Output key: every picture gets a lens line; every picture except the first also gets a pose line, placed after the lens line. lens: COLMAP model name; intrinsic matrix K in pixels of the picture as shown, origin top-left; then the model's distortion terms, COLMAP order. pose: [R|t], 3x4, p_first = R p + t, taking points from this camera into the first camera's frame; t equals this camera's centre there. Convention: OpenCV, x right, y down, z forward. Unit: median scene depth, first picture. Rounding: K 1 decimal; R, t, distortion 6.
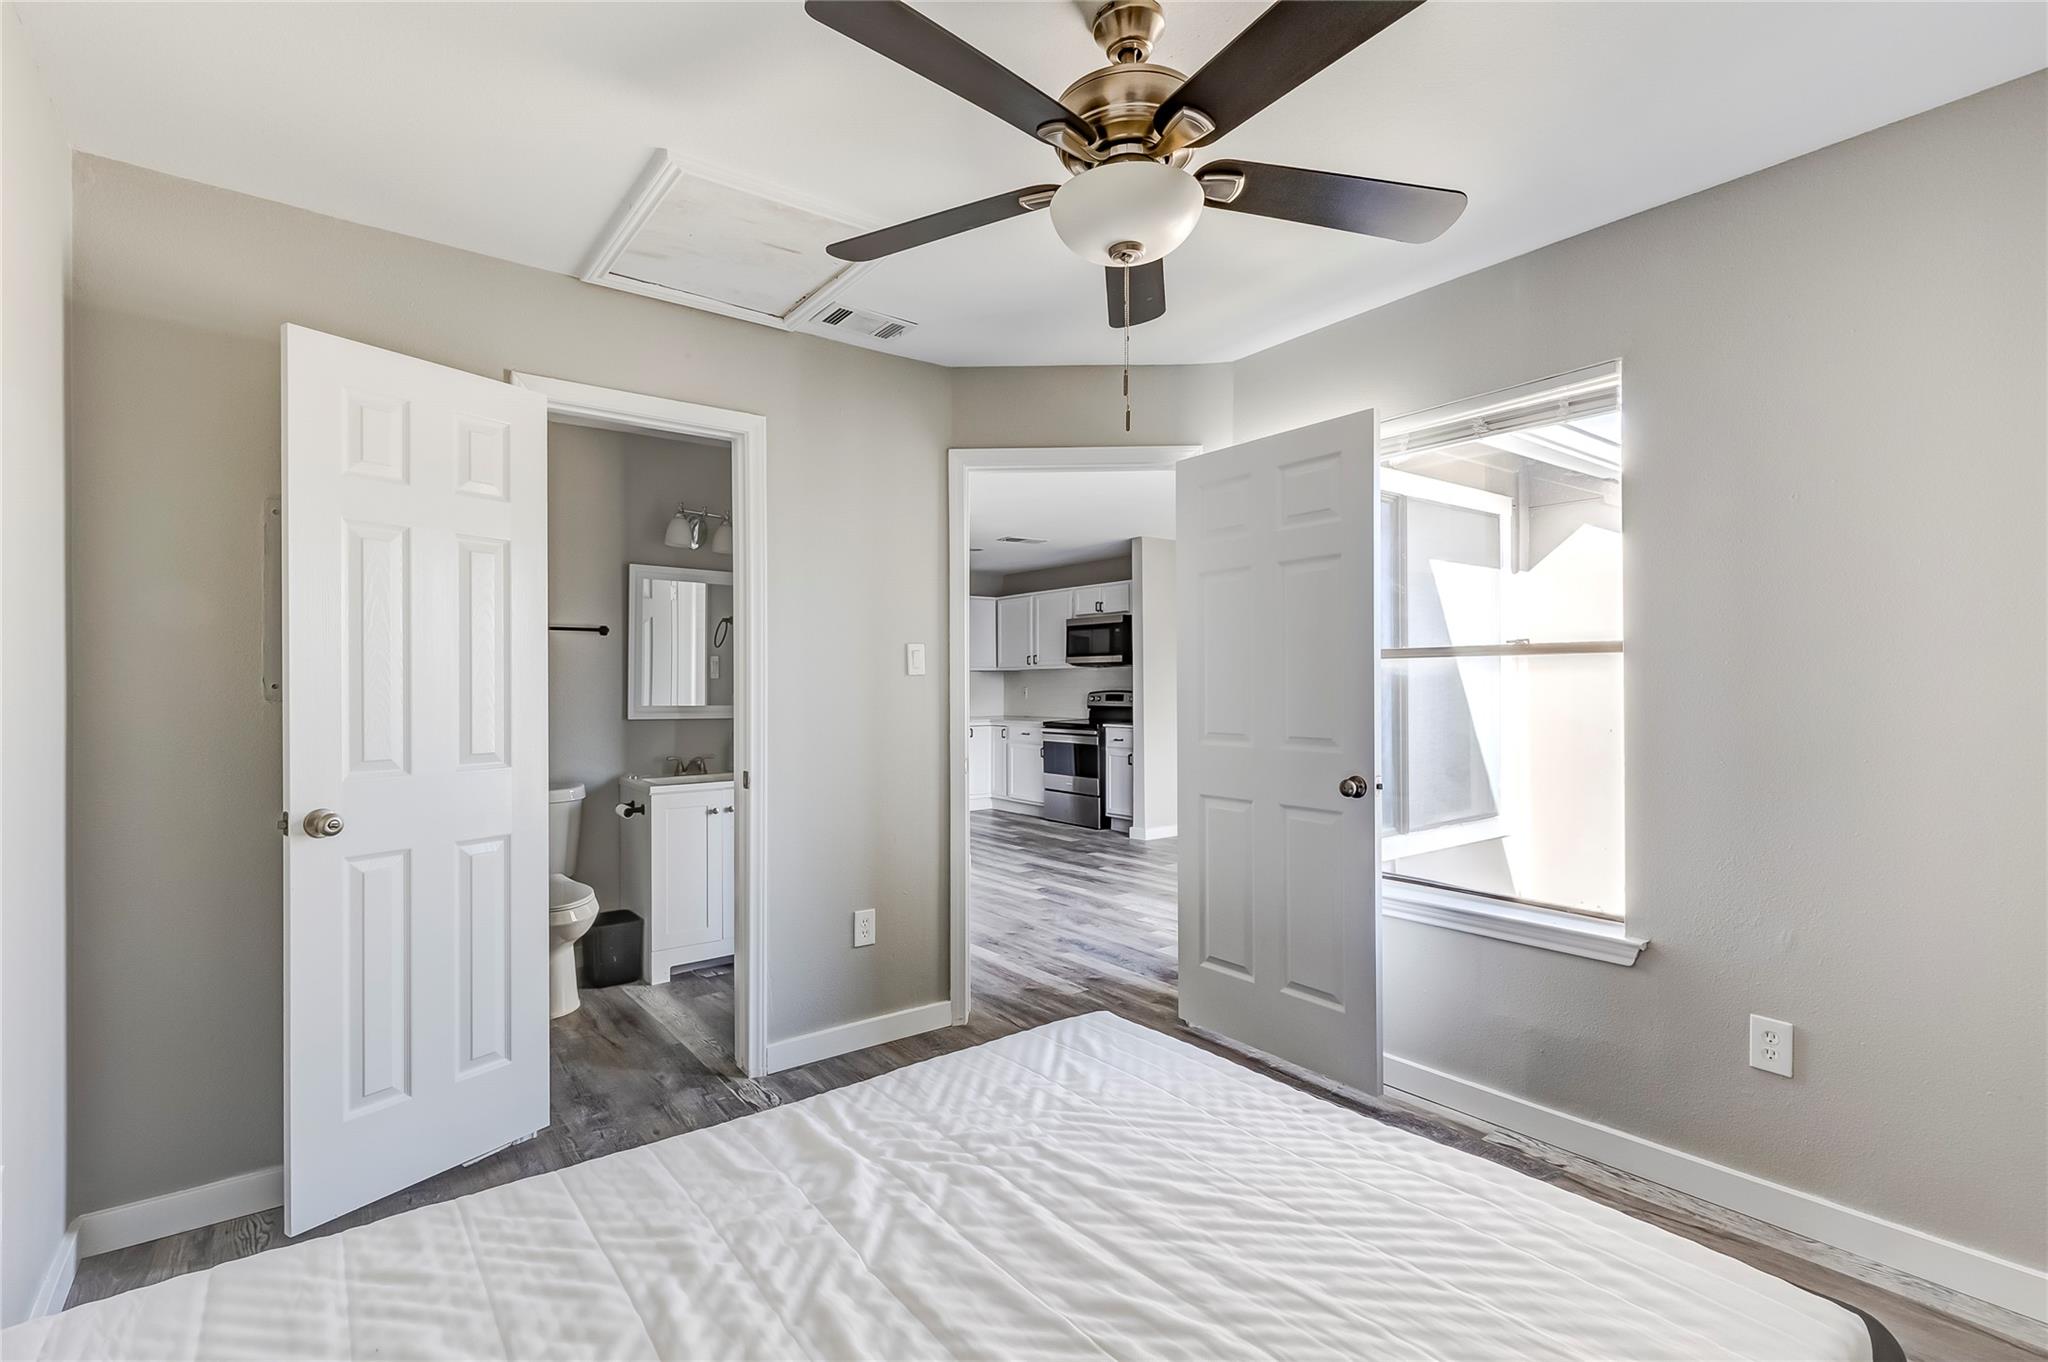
lens RADIAL K [[939.3, 0, 1026.6], [0, 939.3, 683.7], [0, 0, 1]] dist [0.003861, 0.000056]
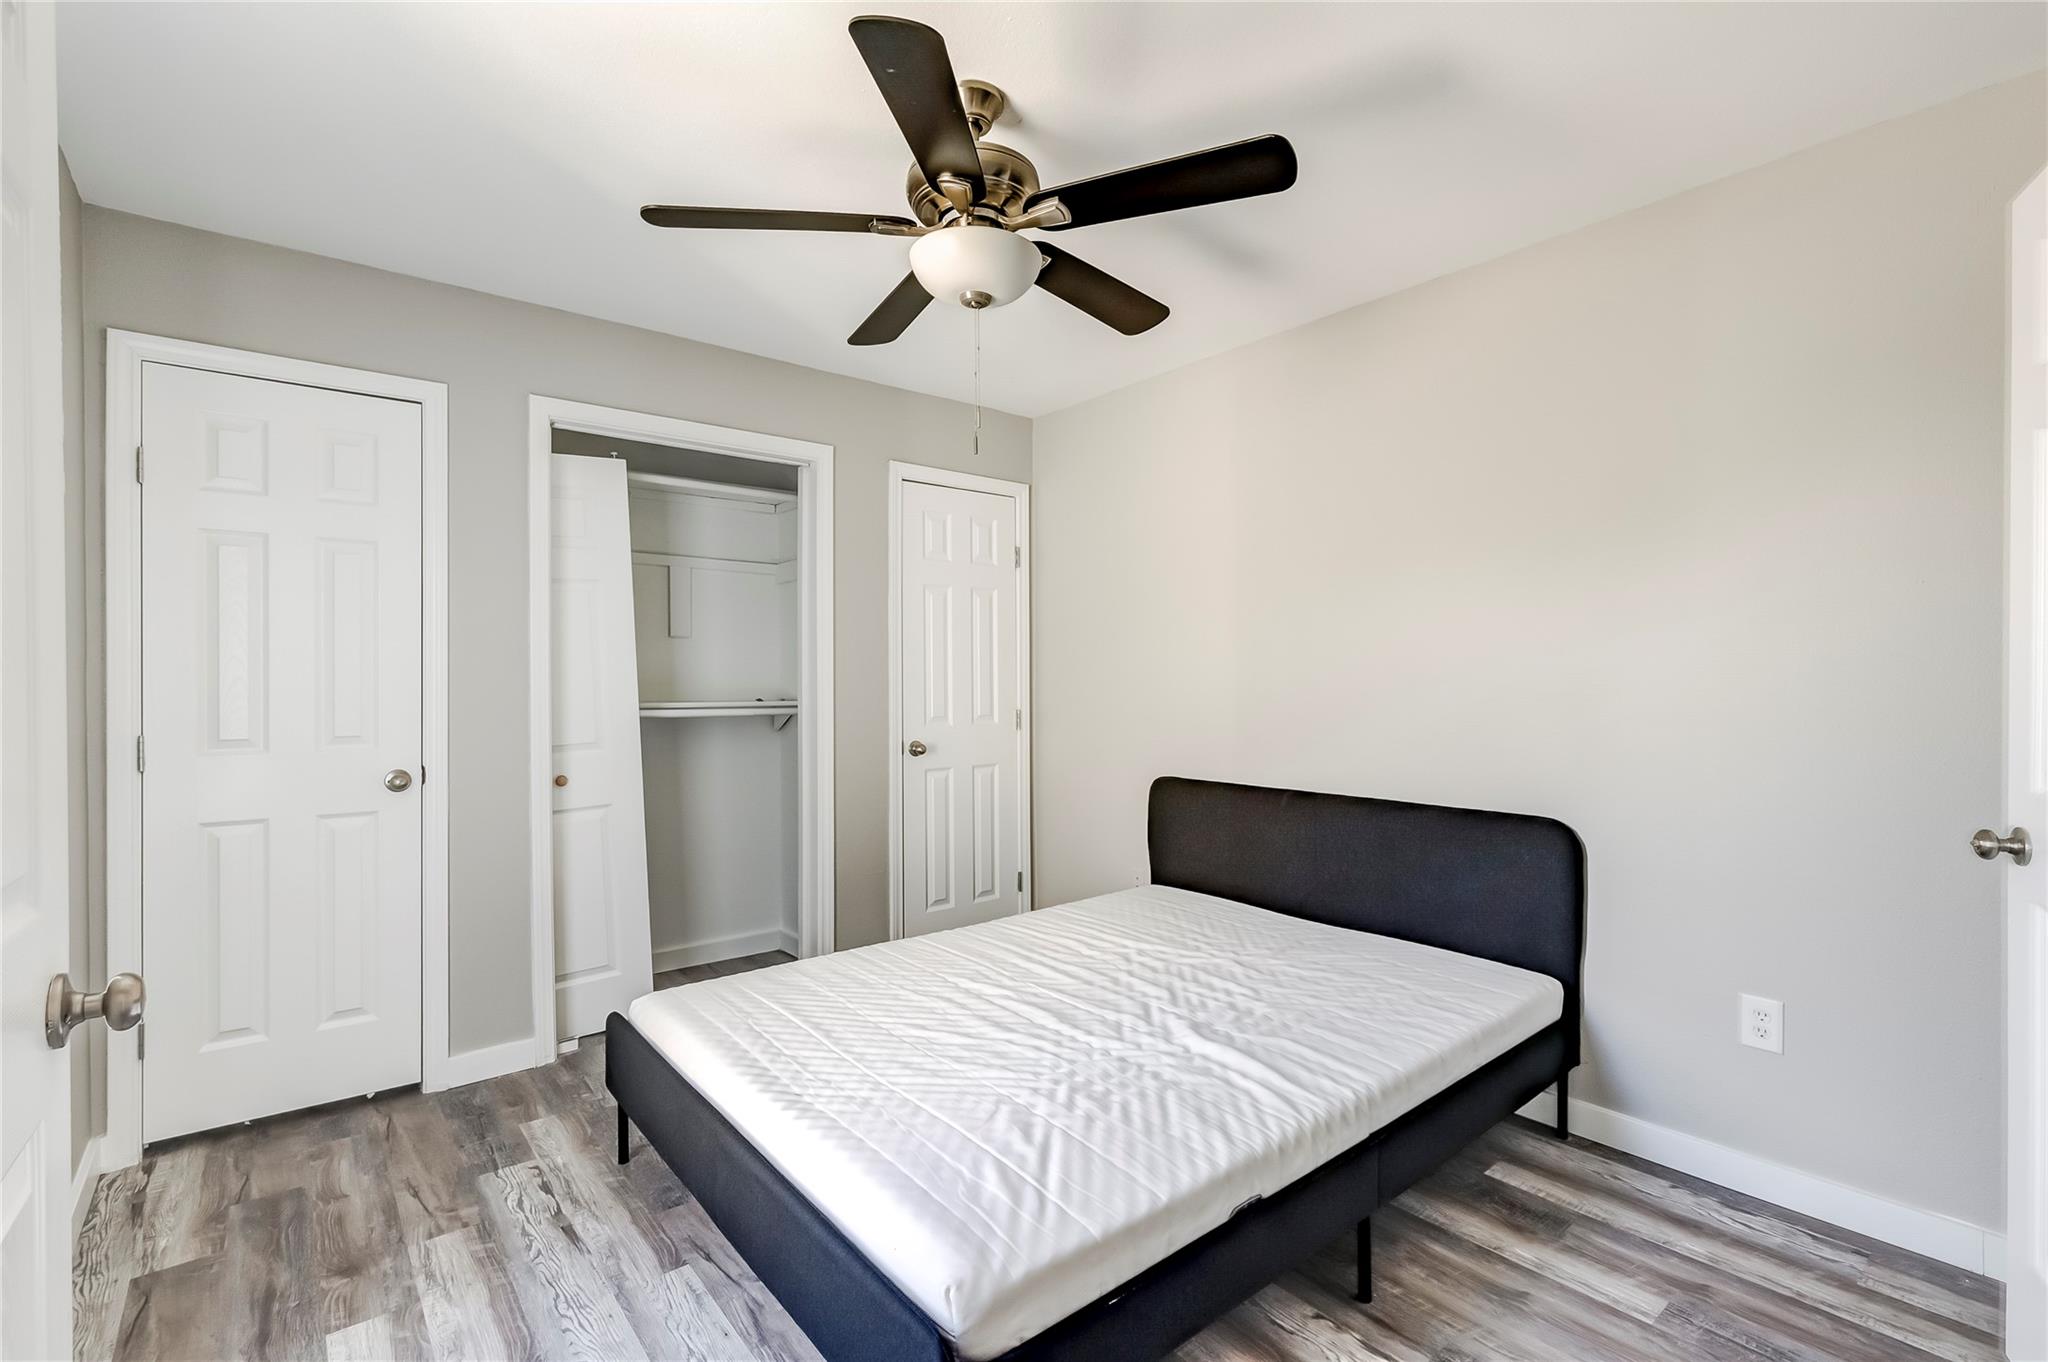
lens RADIAL K [[939.3, 0, 1026.6], [0, 939.3, 683.7], [0, 0, 1]] dist [0.003861, 0.000056]
pose [[-0.999688, 0.007625, -0.023793, 0.068909], [0.007546, 0.999966, 0.003428, 0.011636], [0.023818, 0.003247, -0.999711, 1.947525]]
